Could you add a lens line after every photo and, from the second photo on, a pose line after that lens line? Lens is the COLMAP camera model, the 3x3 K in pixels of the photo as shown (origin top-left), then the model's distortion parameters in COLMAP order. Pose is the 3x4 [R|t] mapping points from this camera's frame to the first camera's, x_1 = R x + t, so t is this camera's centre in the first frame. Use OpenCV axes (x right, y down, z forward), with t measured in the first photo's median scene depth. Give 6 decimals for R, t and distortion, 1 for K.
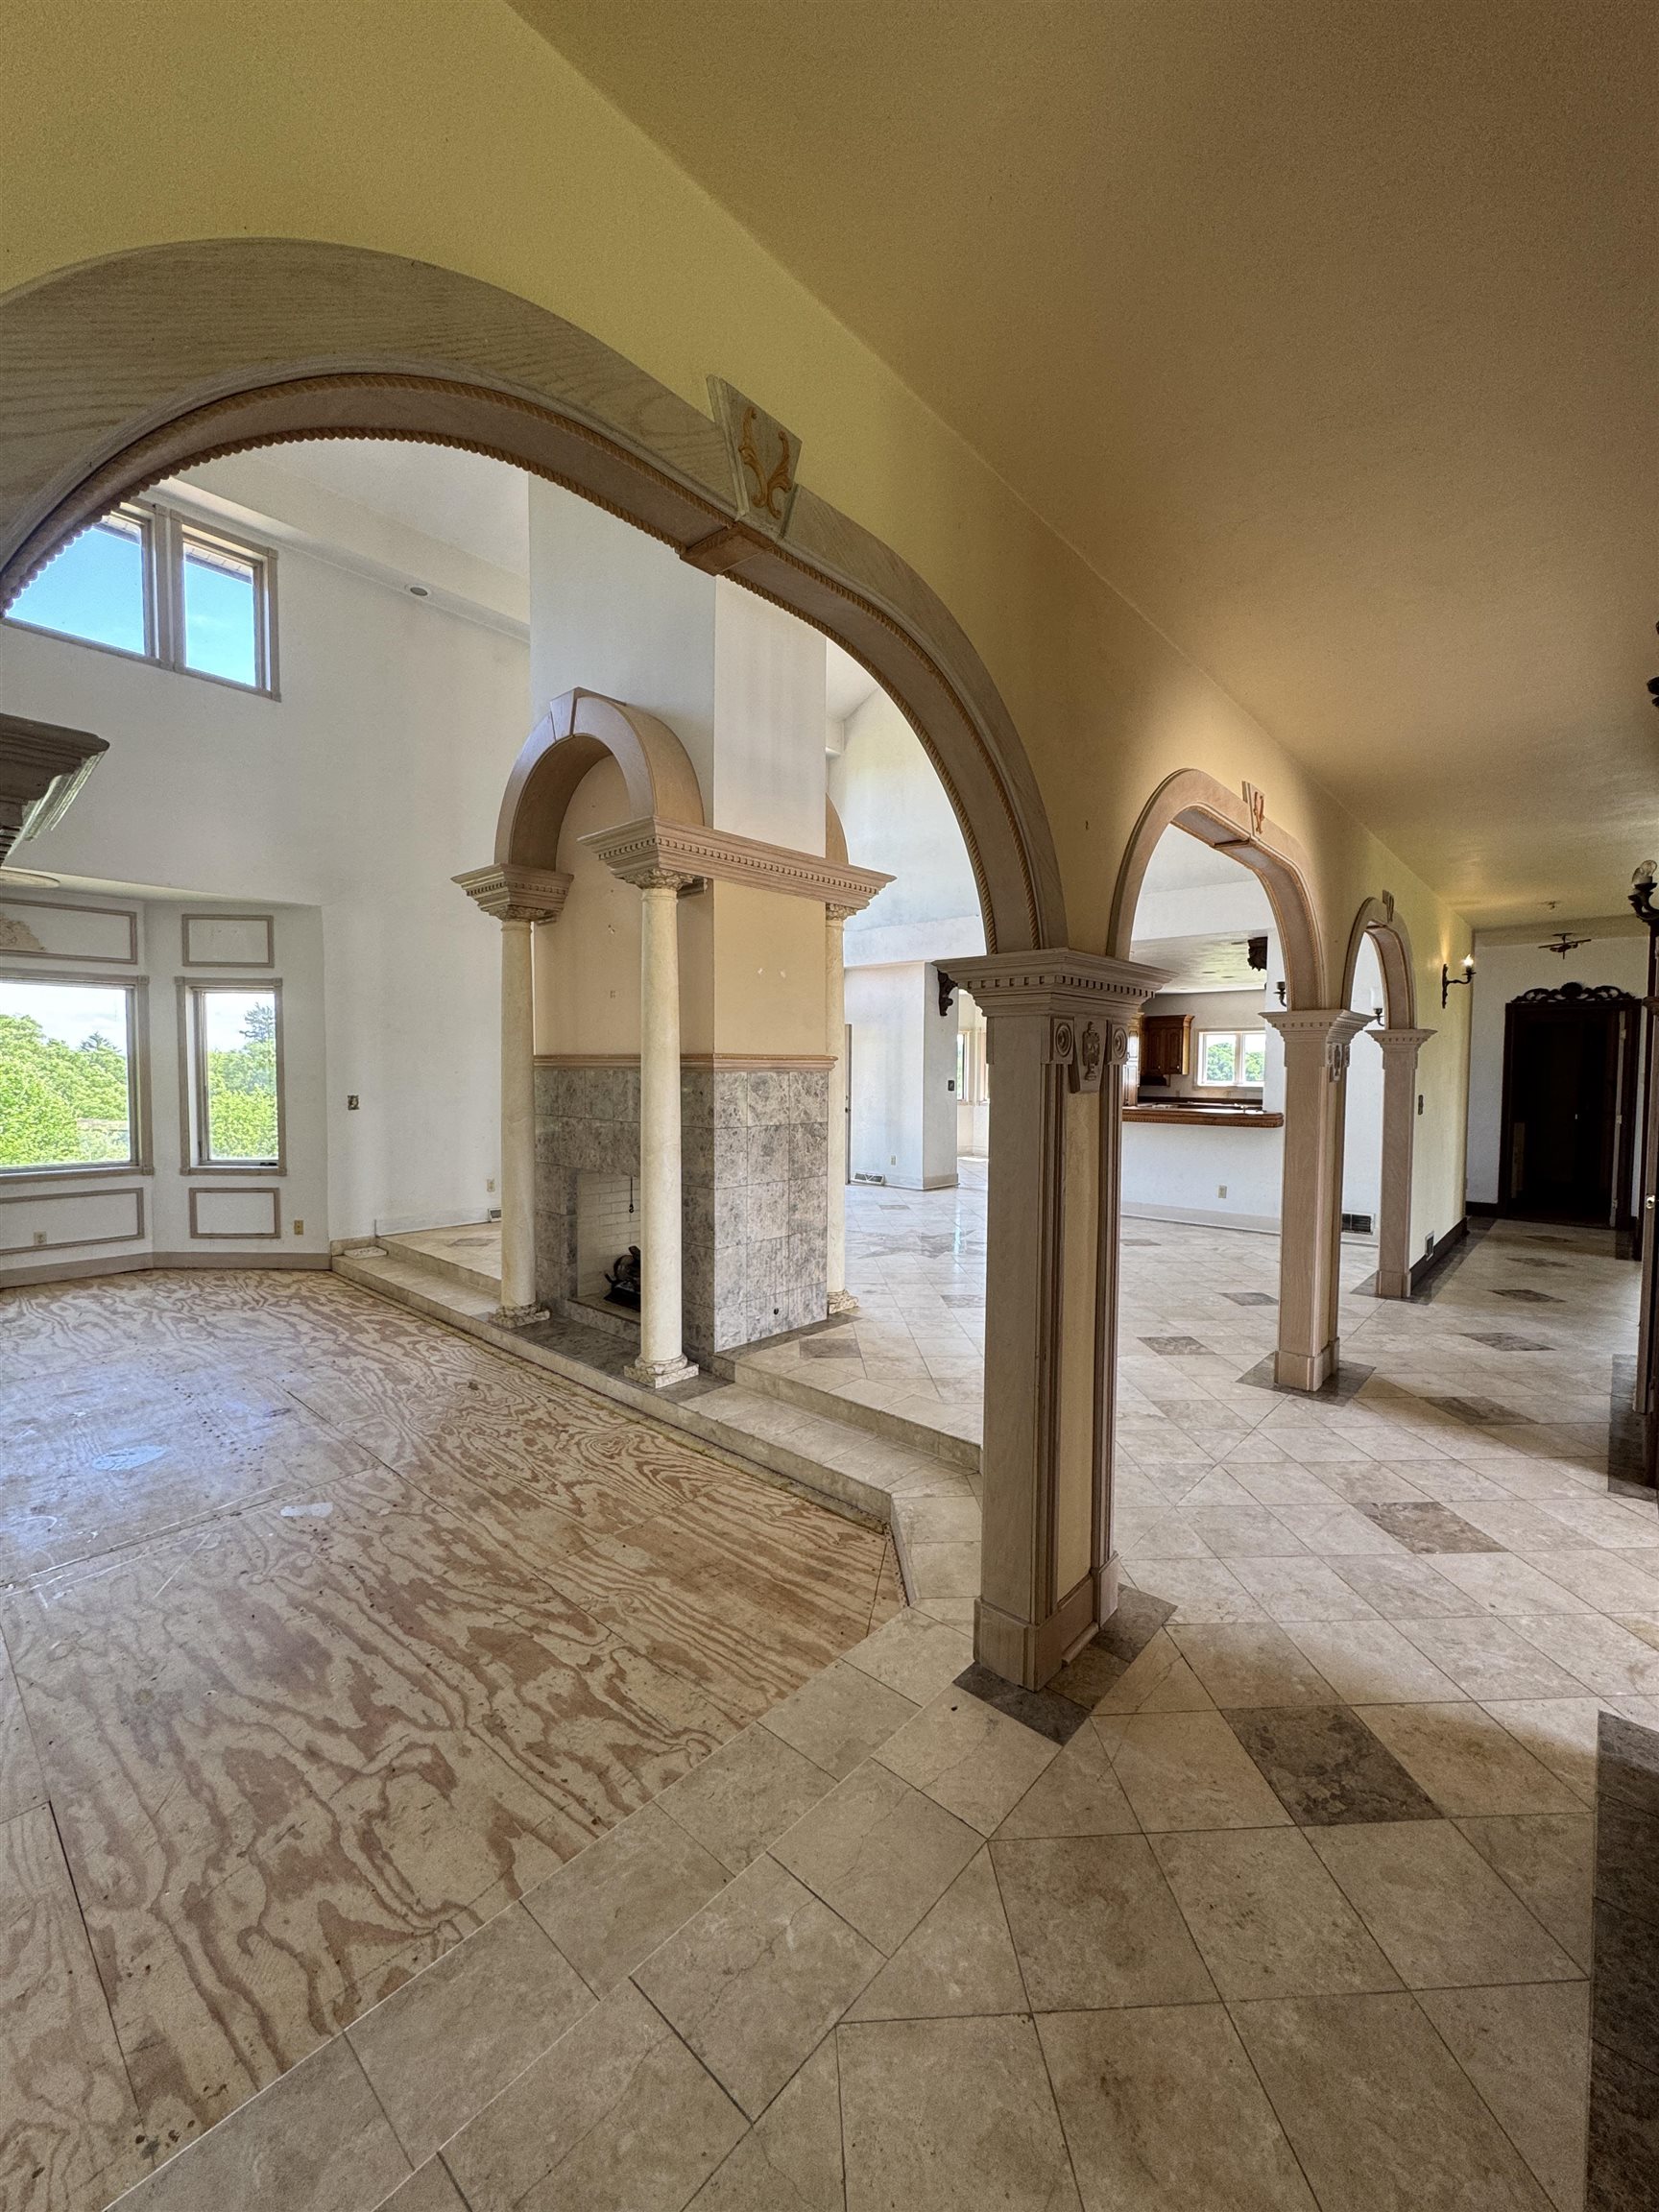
lens RADIAL K [[882.3, 0, 830.9], [0, 882.3, 1104.4], [0, 0, 1]] dist [-0.005582, 0.000791]
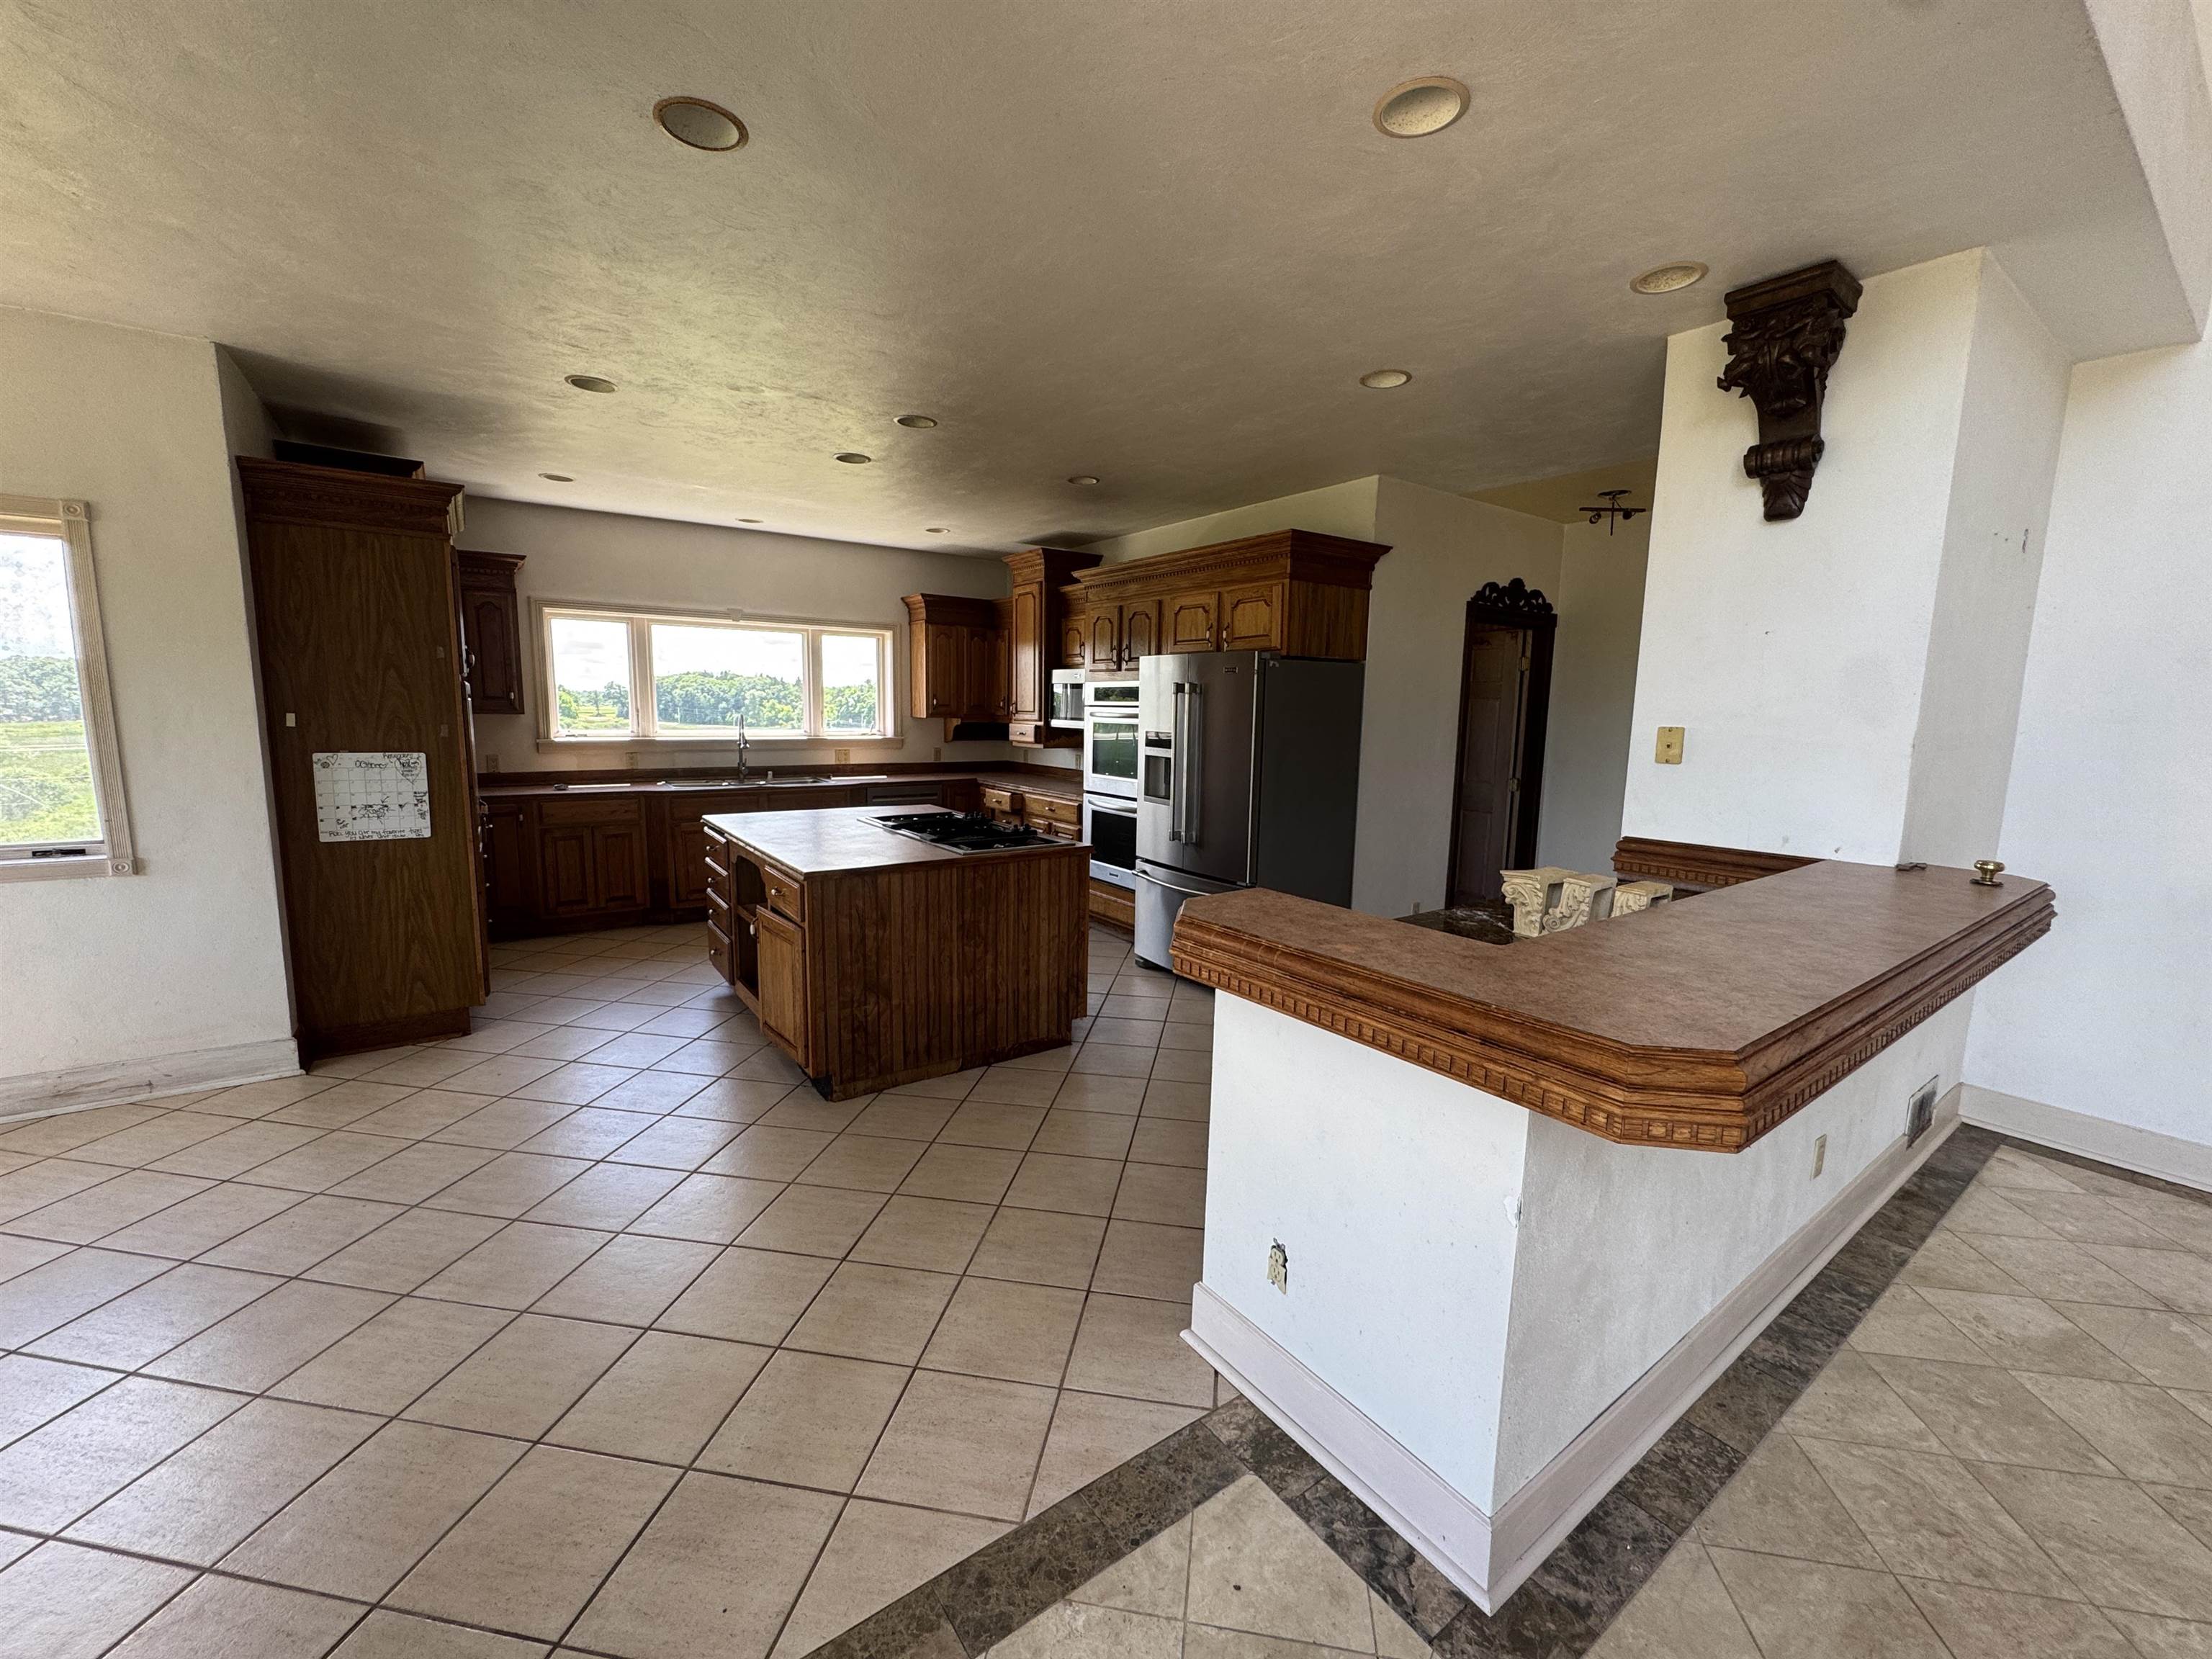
lens RADIAL K [[882.3, 0, 1114.0], [0, 882.3, 834.6], [0, 0, 1]] dist [-0.005582, 0.000791]
pose [[0.208128, -0.142419, 0.967678, 0.226646], [0.024638, 0.989792, 0.140374, -0.088443], [-0.977791, -0.005374, 0.209512, 2.005019]]
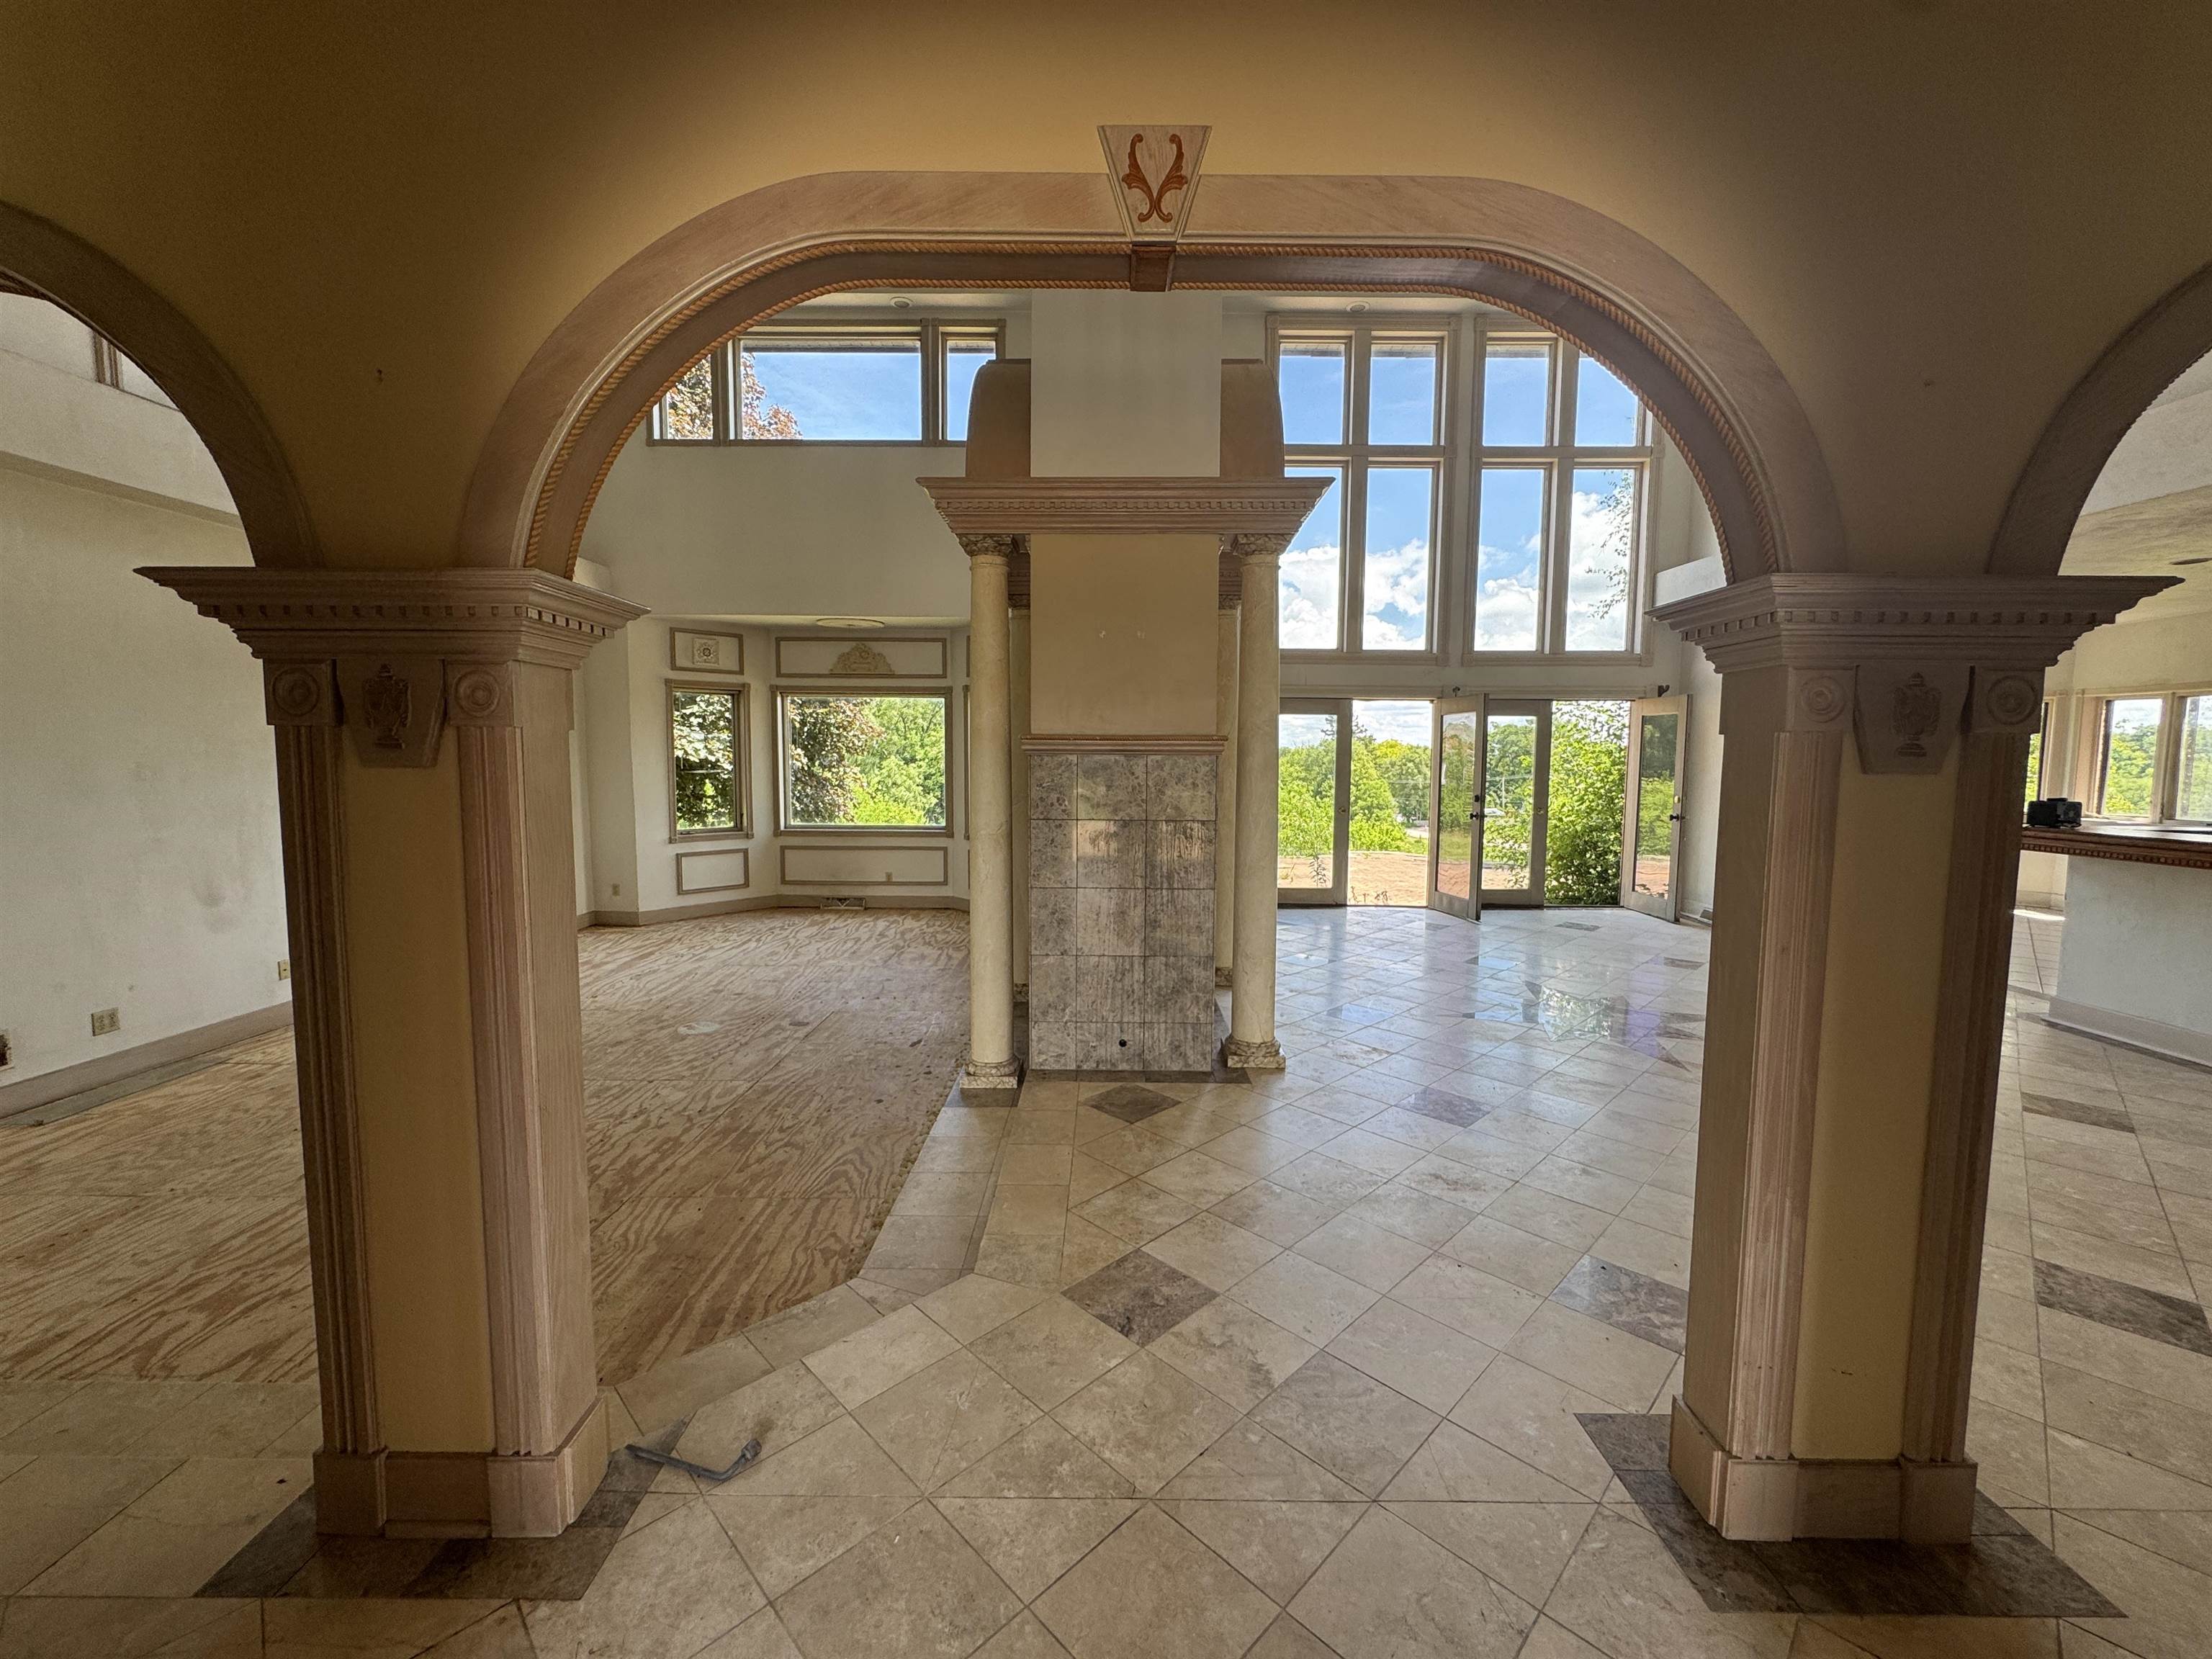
lens RADIAL K [[882.3, 0, 1107.8], [0, 882.3, 825.4], [0, 0, 1]] dist [-0.005582, 0.000791]
pose [[0.662537, 0.055128, -0.746997, 0.540856], [-0.032826, 0.998467, 0.044572, -0.007460], [0.748309, -0.005010, 0.663331, 0.438631]]
